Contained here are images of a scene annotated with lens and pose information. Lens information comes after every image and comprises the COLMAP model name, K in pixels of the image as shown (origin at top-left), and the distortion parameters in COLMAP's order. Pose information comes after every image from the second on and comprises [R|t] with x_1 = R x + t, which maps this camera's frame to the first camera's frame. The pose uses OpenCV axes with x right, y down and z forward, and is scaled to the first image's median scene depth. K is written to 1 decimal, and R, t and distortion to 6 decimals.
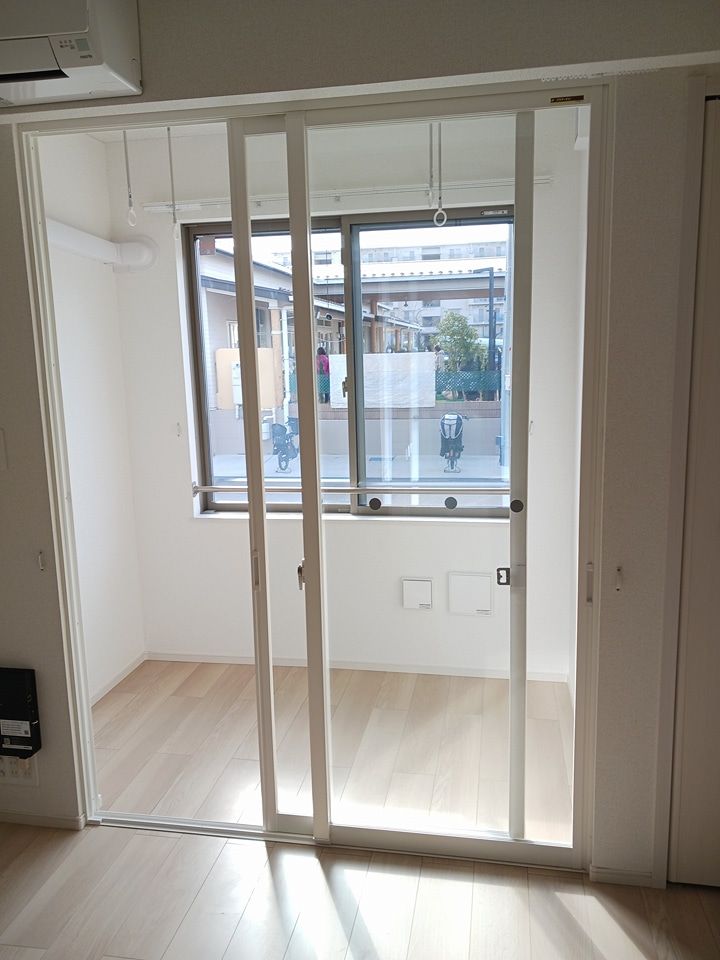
lens RADIAL K [[740.7, 0, 362.2], [0, 740.7, 499.9], [0, 0, 1]] dist [0.026010, -0.003037]
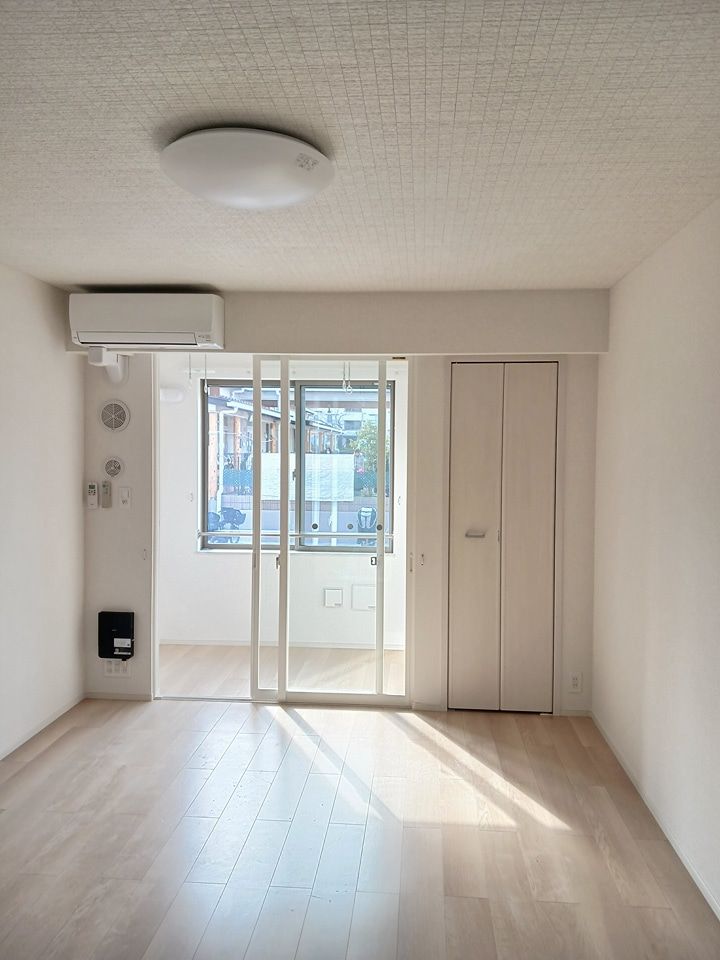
lens RADIAL K [[753.3, 0, 360.0], [0, 753.3, 480.0], [0, 0, 1]] dist [0.005643, -0.002389]
pose [[0.994386, 0.031510, 0.101013, -0.046709], [-0.015072, 0.987077, -0.159539, 0.134258], [-0.104735, 0.157121, 0.982010, -0.718274]]
